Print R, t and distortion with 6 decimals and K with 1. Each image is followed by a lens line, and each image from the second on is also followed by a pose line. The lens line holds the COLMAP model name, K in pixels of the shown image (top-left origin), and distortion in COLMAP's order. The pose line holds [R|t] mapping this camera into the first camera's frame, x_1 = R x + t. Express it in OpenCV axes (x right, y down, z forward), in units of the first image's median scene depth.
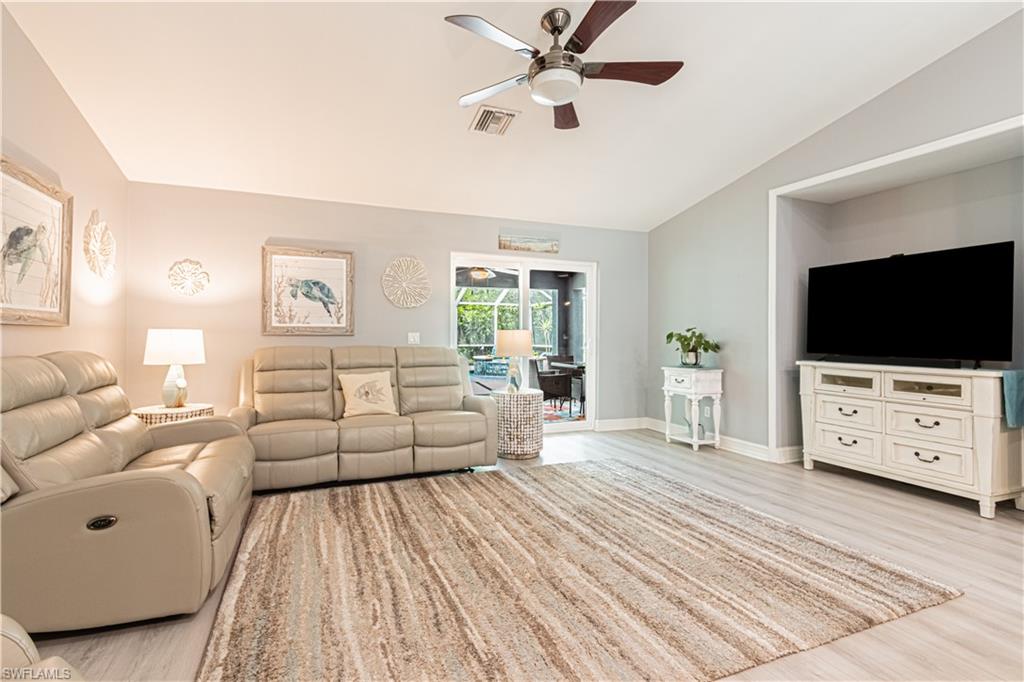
lens RADIAL K [[467.5, 0, 486.6], [0, 467.5, 337.8], [0, 0, 1]] dist [0.003705, -0.000652]
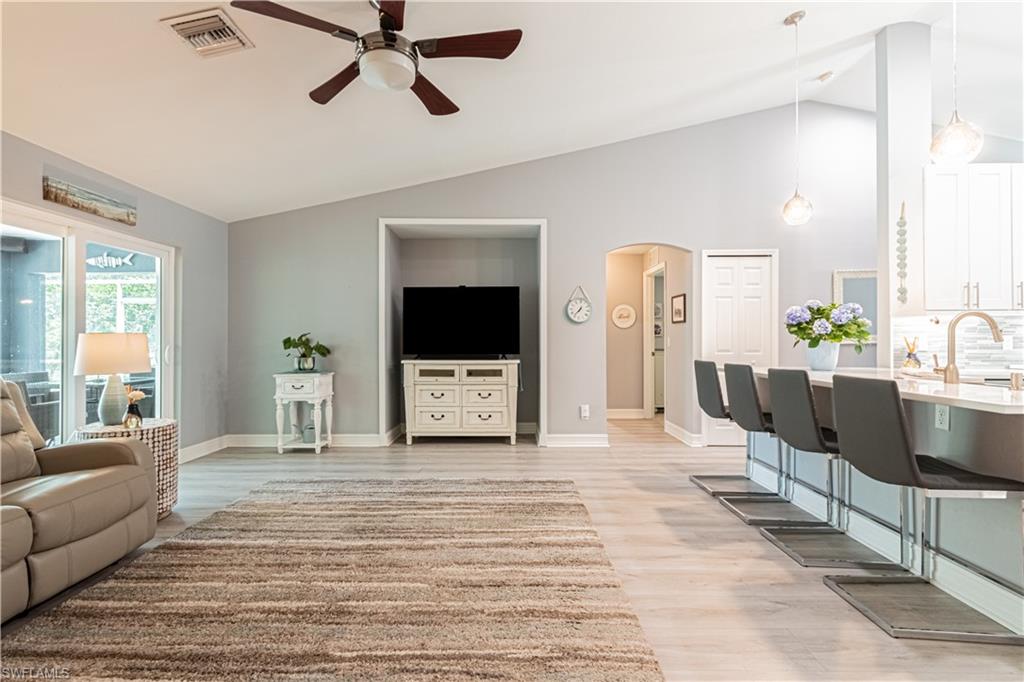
lens RADIAL K [[467.5, 0, 499.4], [0, 467.5, 339.1], [0, 0, 1]] dist [0.003705, -0.000652]
pose [[0.373418, -0.001356, 0.927662, -0.452599], [0.011142, 0.999933, -0.003024, -0.000756], [-0.927596, 0.011465, 0.373408, 0.330458]]
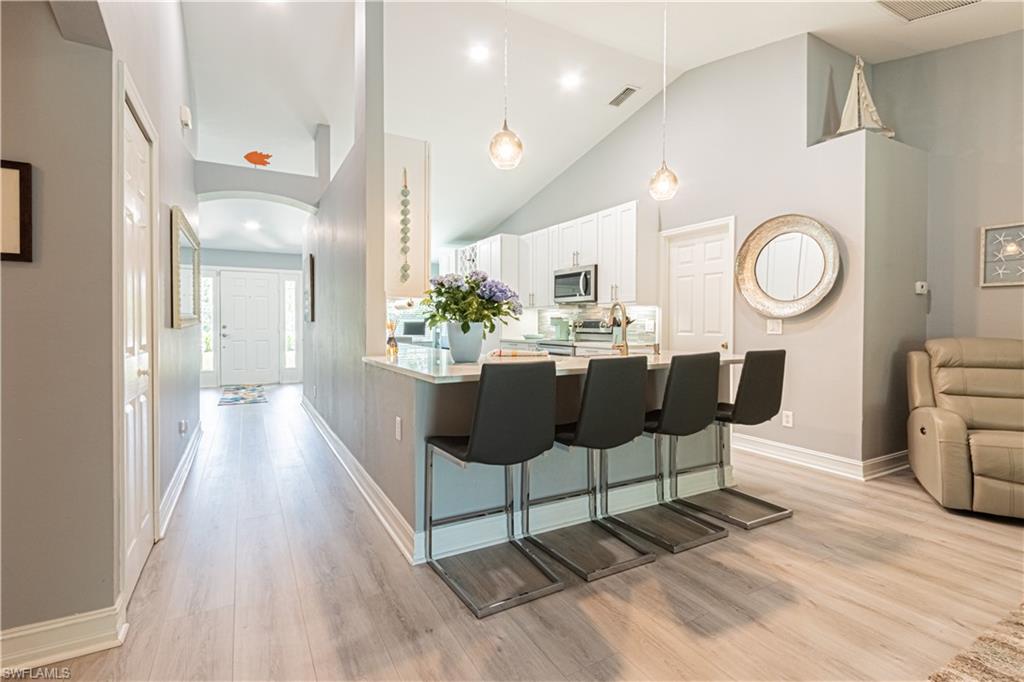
lens RADIAL K [[467.5, 0, 498.3], [0, 467.5, 320.4], [0, 0, 1]] dist [0.003705, -0.000652]
pose [[-0.991240, -0.007396, -0.131863, 0.748307], [-0.008272, 0.999947, 0.006101, -0.002326], [0.131811, 0.007138, -0.991249, 0.828453]]
